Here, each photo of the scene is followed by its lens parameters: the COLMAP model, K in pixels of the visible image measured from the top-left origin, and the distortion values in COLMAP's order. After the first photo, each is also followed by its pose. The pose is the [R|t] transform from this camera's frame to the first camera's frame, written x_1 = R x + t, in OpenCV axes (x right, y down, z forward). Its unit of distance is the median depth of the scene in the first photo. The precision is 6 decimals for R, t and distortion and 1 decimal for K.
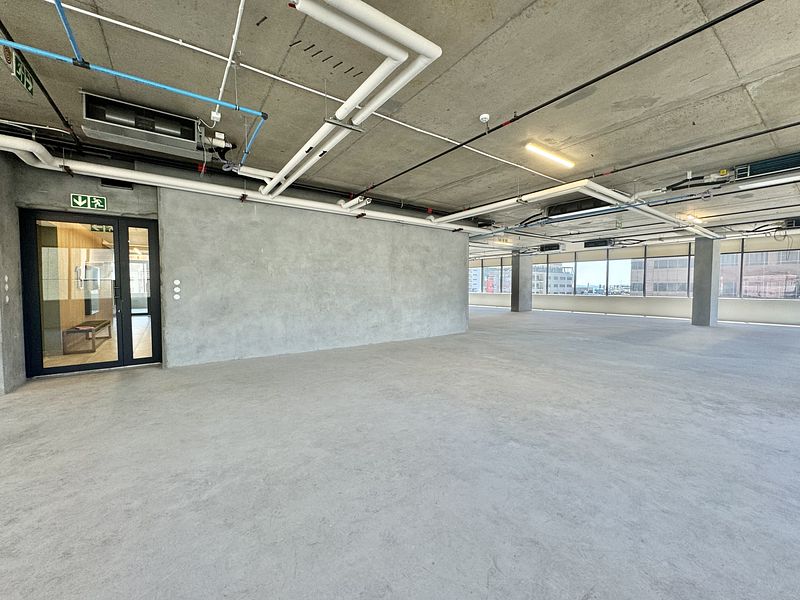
lens RADIAL K [[318.0, 0, 398.8], [0, 318.0, 299.6], [0, 0, 1]] dist [-0.003423, 0.000744]
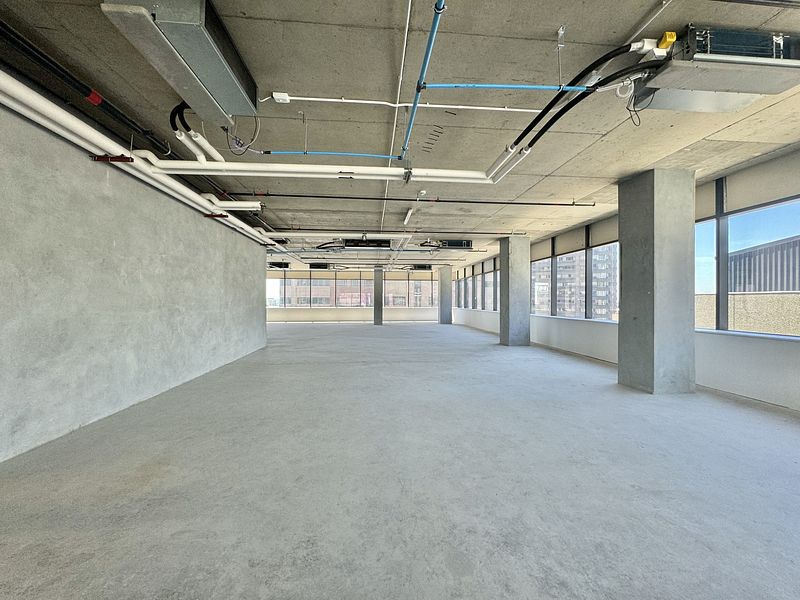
lens RADIAL K [[318.0, 0, 399.3], [0, 318.0, 299.7], [0, 0, 1]] dist [-0.003423, 0.000744]
pose [[0.508879, 0.001675, 0.860836, -0.756577], [0.034904, 0.999136, -0.022578, -0.010599], [-0.860130, 0.041536, 0.508381, 0.219763]]
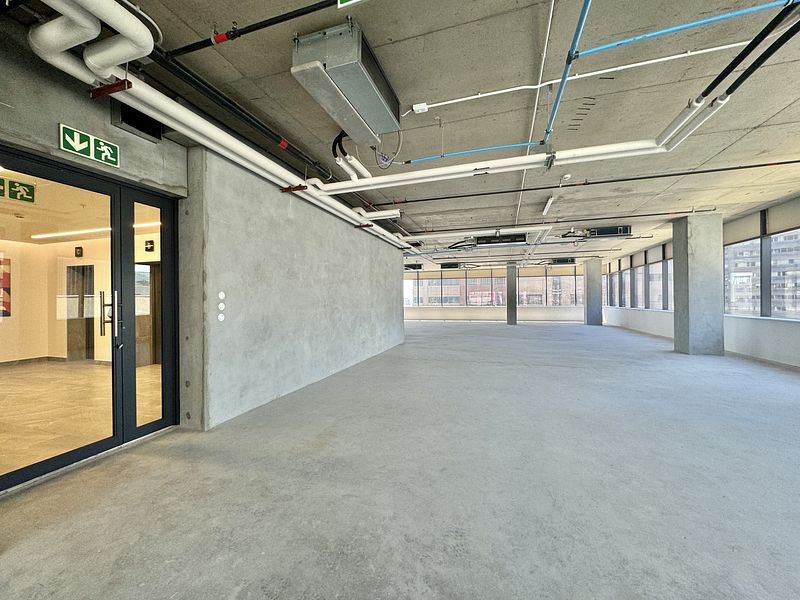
lens RADIAL K [[318.0, 0, 400.4], [0, 318.0, 299.9], [0, 0, 1]] dist [-0.003423, 0.000744]
pose [[0.802555, -0.008268, 0.596521, -0.768971], [0.034903, 0.998842, -0.033114, -0.009530], [-0.595557, 0.047397, 0.801914, 0.231317]]
